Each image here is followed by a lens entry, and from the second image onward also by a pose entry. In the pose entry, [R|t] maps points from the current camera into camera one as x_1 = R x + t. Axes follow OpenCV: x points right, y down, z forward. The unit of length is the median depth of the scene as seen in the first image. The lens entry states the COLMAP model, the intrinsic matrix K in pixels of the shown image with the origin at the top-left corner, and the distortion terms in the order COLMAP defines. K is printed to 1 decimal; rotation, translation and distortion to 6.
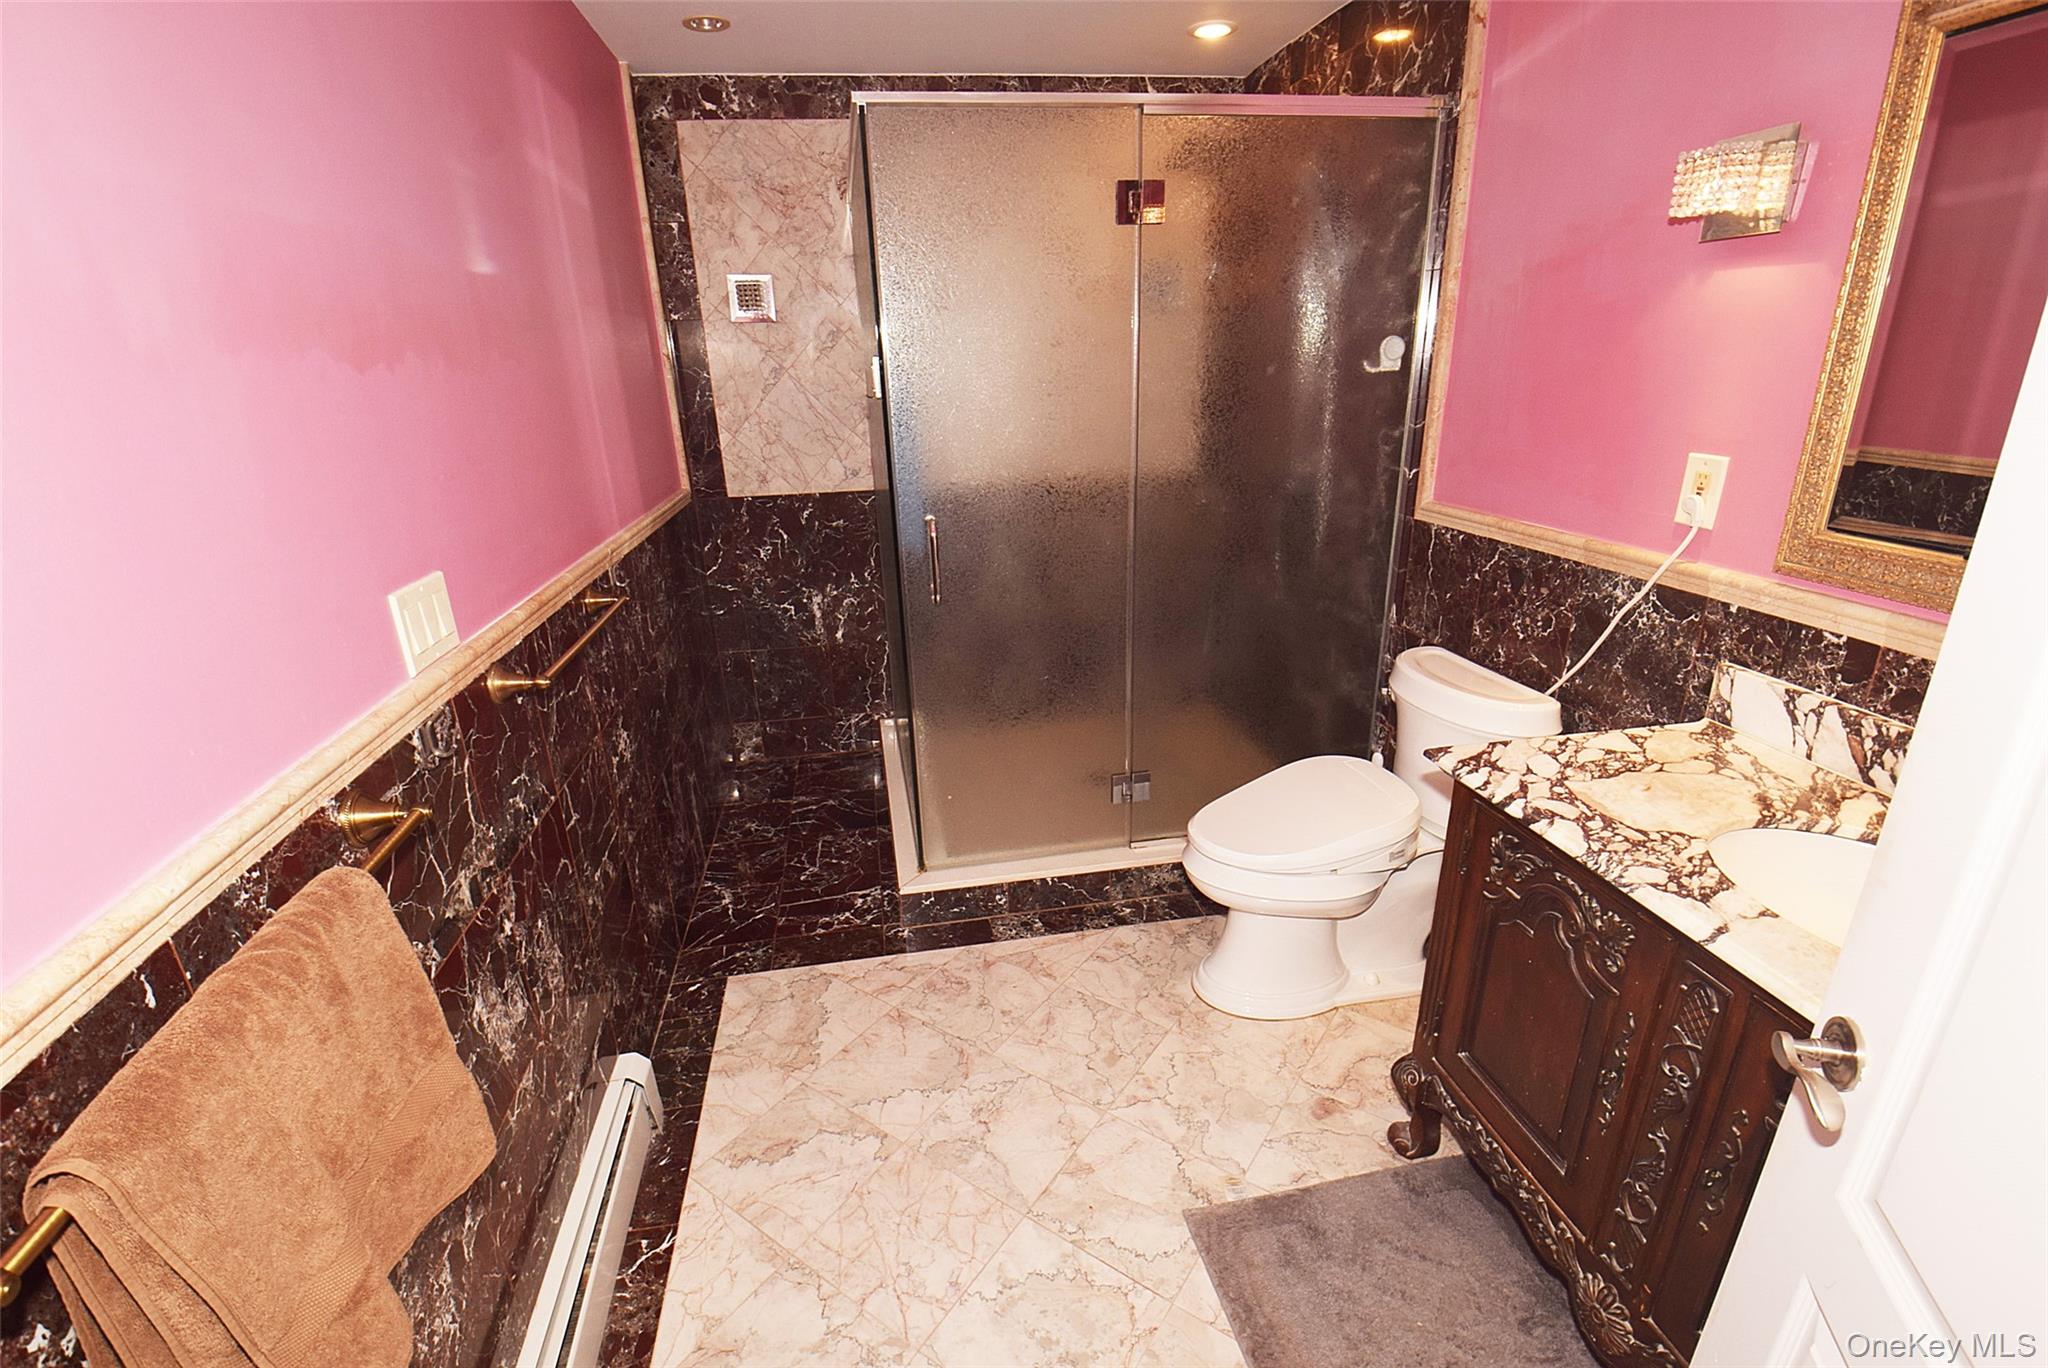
lens RADIAL K [[912.9, 0, 1029.1], [0, 912.9, 690.9], [0, 0, 1]] dist [-0.002683, -0.016322]
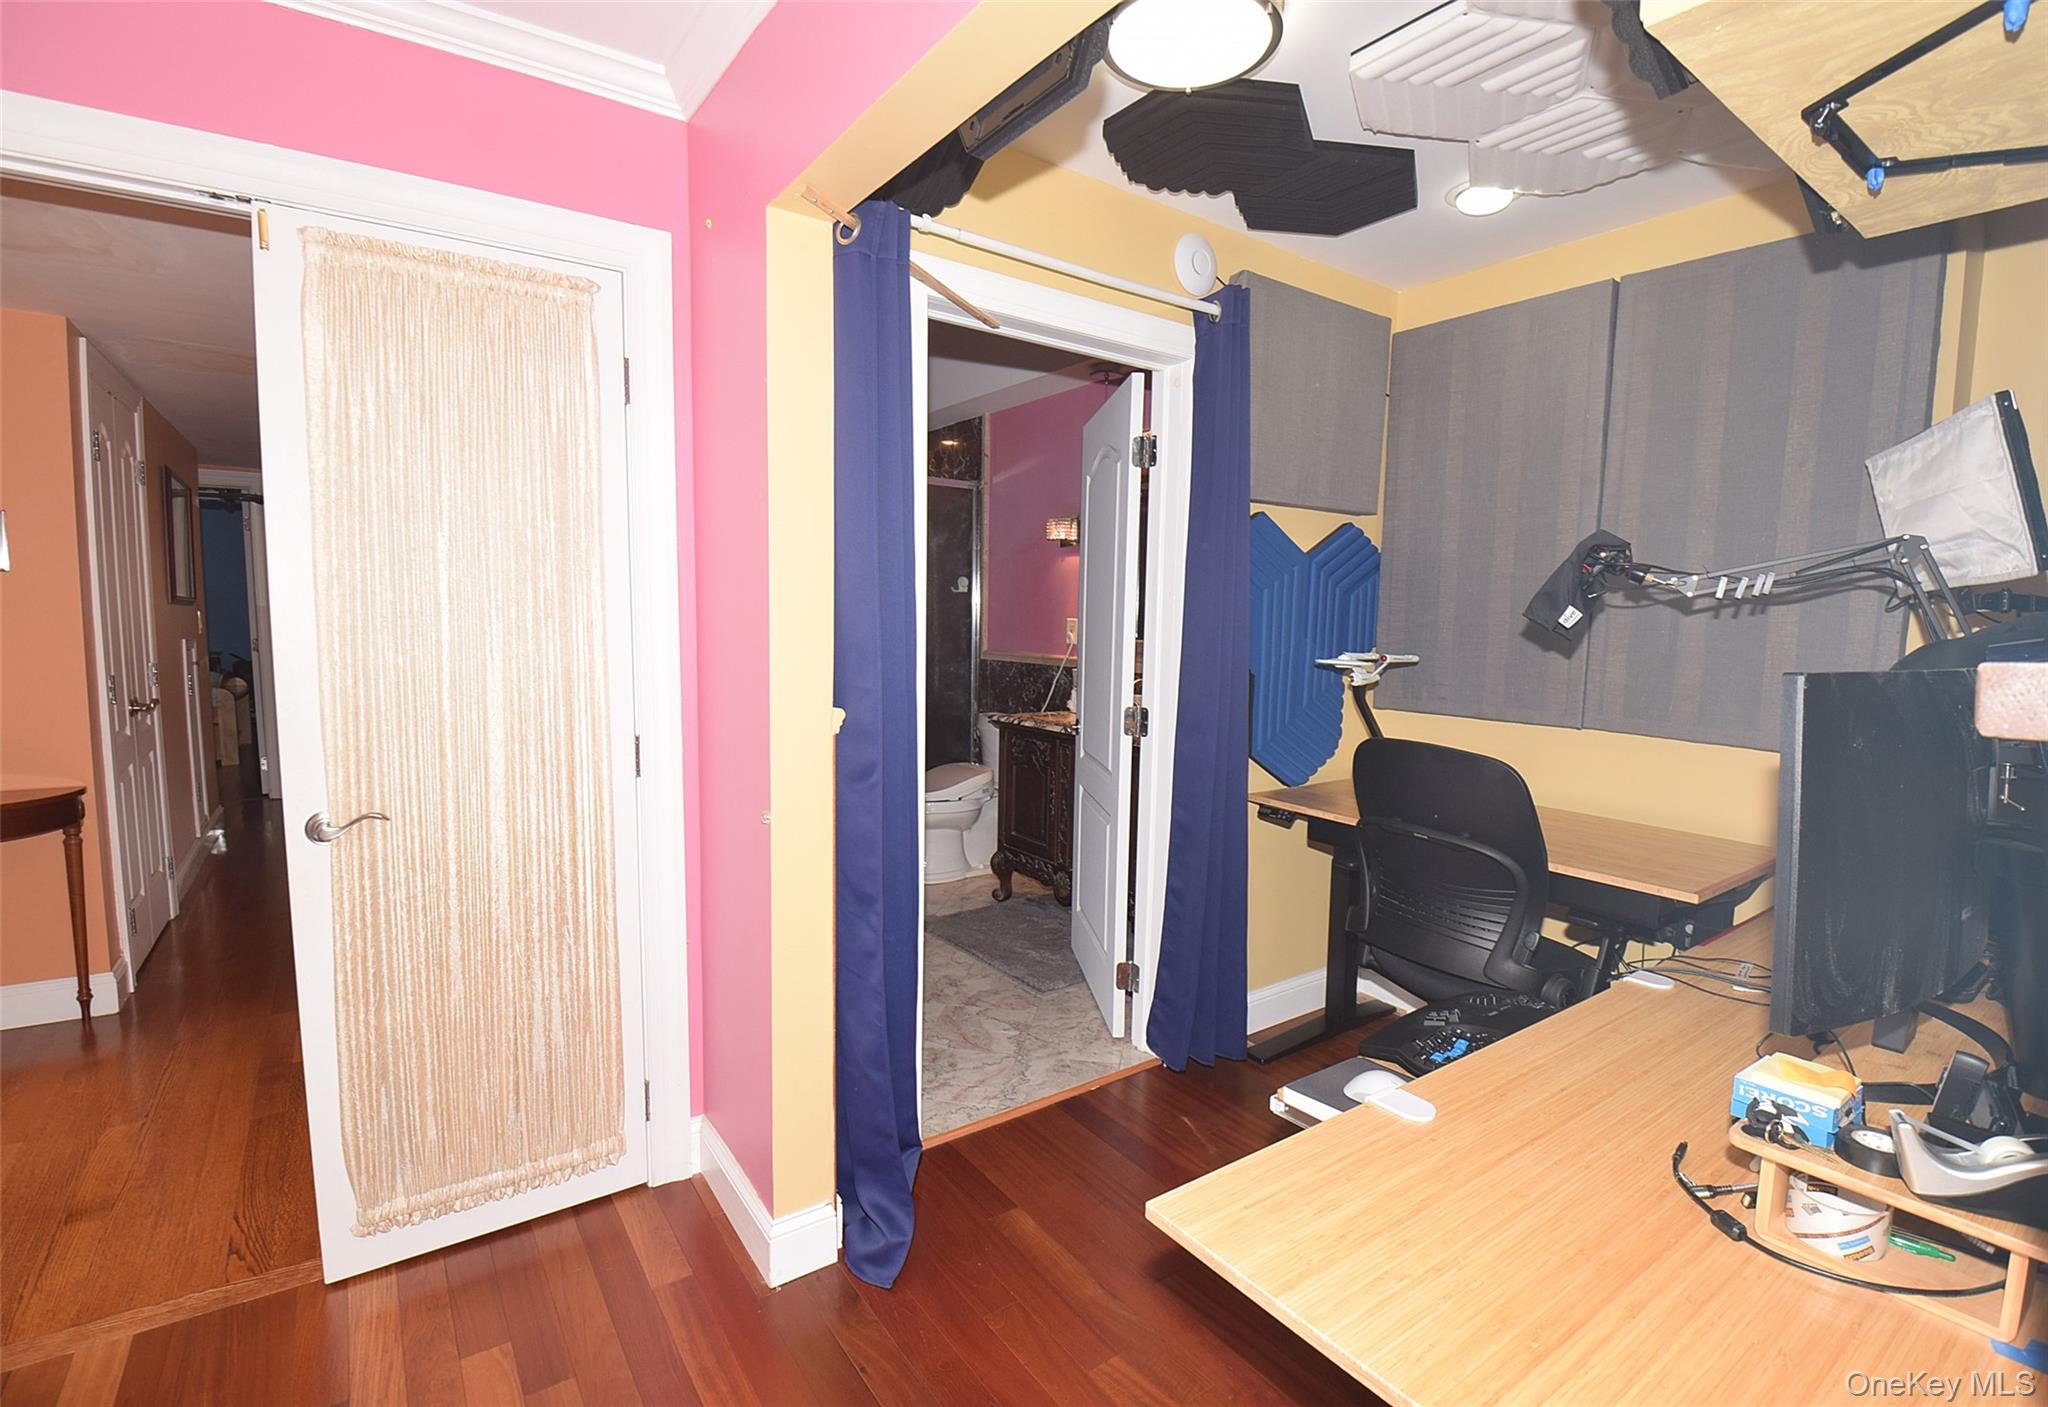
lens RADIAL K [[961.9, 0, 971.8], [0, 961.9, 700.6], [0, 0, 1]] dist [0.029054, -0.032903]
pose [[0.930585, 0.001705, 0.366072, -0.465780], [0.091762, 0.966977, -0.237770, 0.488334], [-0.354389, 0.254857, 0.899698, -1.106864]]
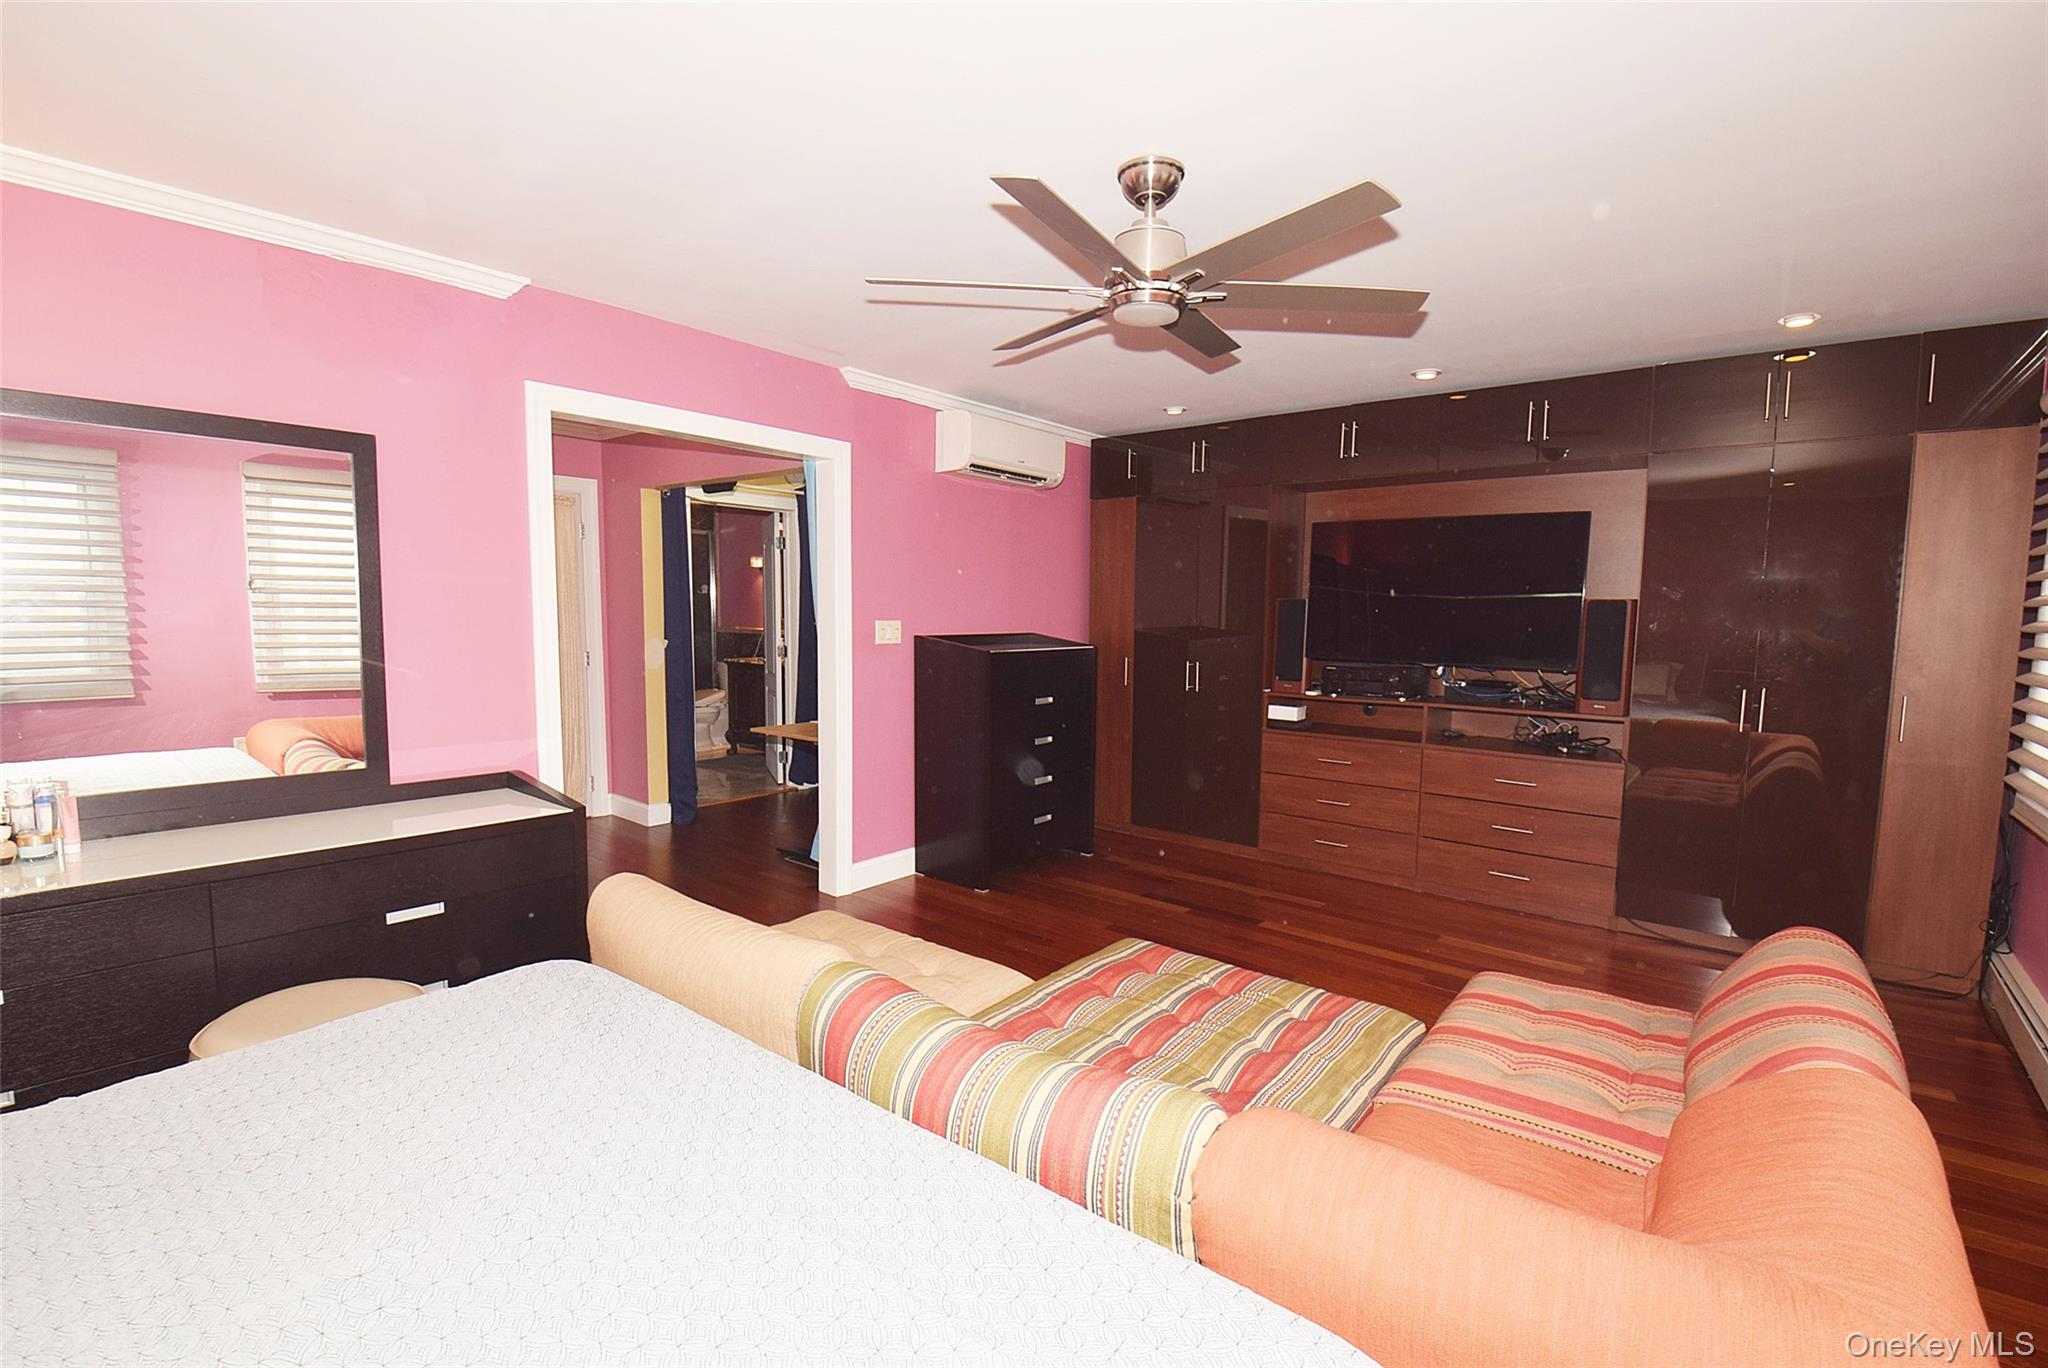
lens RADIAL K [[912.1, 0, 1024.0], [0, 912.1, 684.0], [0, 0, 1]] dist [0.003865, -0.020893]
pose [[0.763236, -0.026600, 0.645572, -1.155057], [0.193418, 0.962740, -0.189002, 1.080900], [-0.616491, 0.269118, 0.739942, -2.776715]]
